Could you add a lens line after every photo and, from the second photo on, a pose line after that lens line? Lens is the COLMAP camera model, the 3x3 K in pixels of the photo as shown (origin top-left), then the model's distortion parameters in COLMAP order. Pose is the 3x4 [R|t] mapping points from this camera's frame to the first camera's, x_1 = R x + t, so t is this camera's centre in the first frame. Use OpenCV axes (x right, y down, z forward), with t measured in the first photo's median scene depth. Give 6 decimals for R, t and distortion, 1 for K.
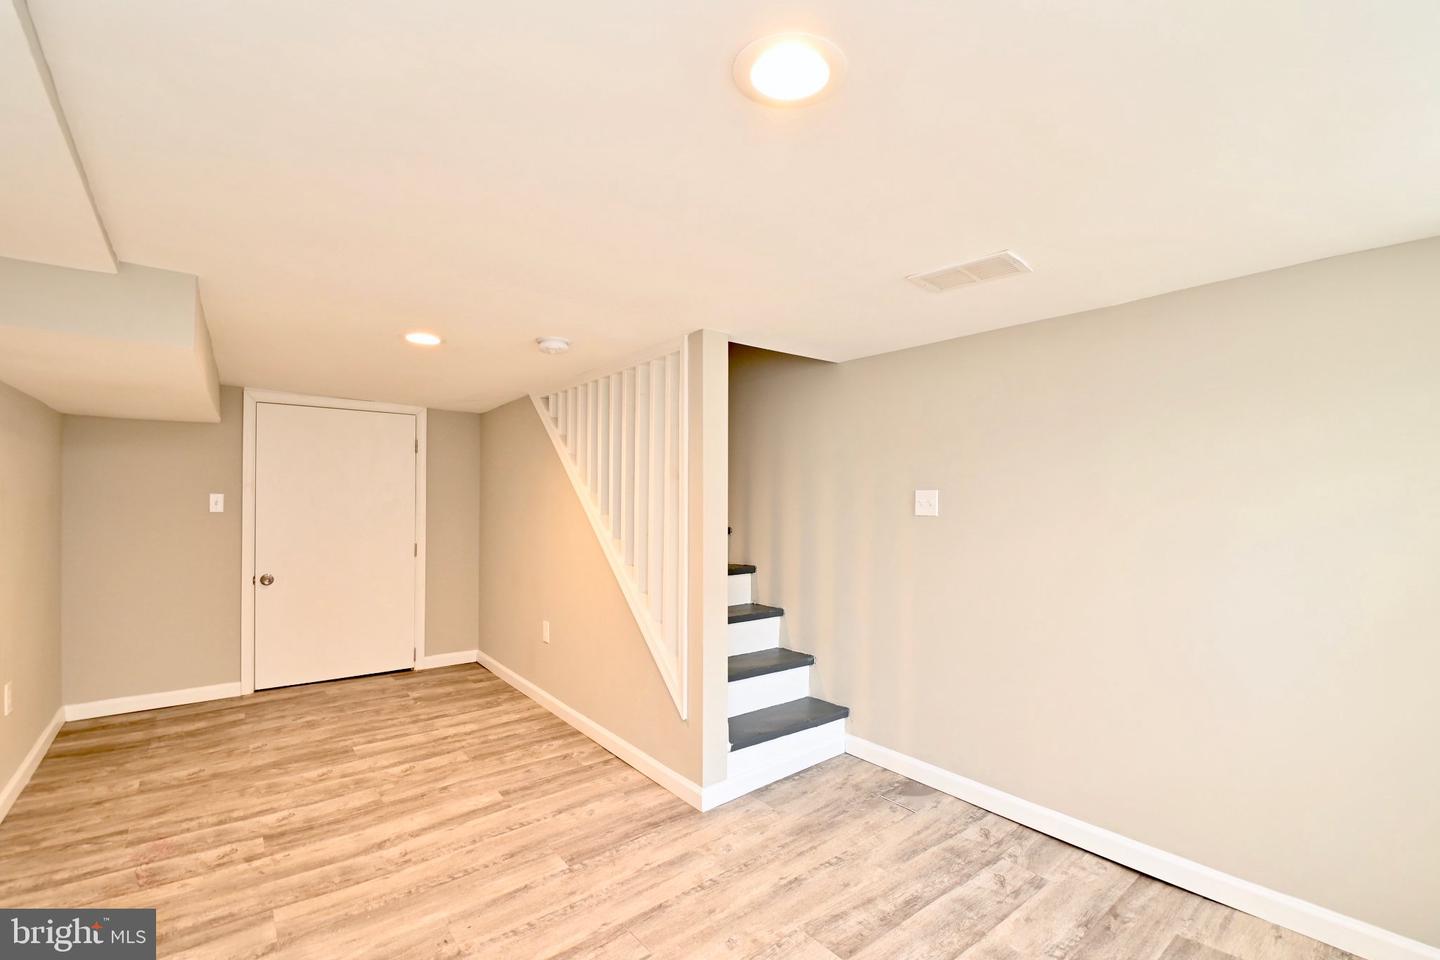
lens RADIAL K [[636.6, 0, 731.5], [0, 636.6, 504.9], [0, 0, 1]] dist [0.014168, -0.020595]
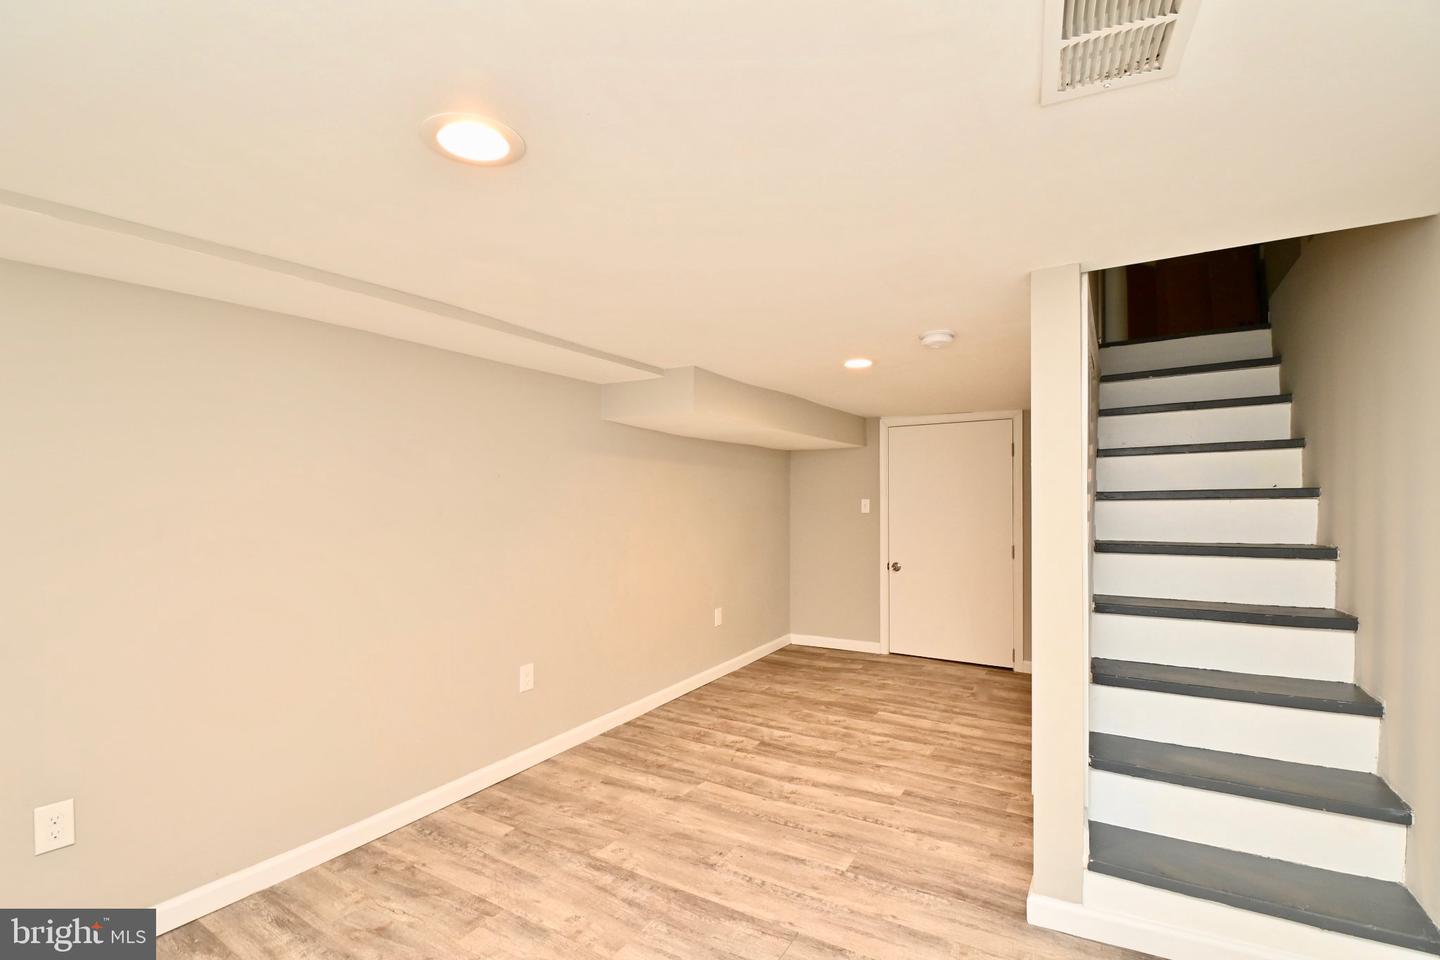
lens RADIAL K [[636.6, 0, 731.5], [0, 636.6, 504.9], [0, 0, 1]] dist [0.014168, -0.020595]
pose [[0.329744, -0.001475, -0.944069, 0.473346], [0.001881, 0.999998, -0.000906, -0.005563], [0.944068, -0.001477, 0.329746, 0.373423]]
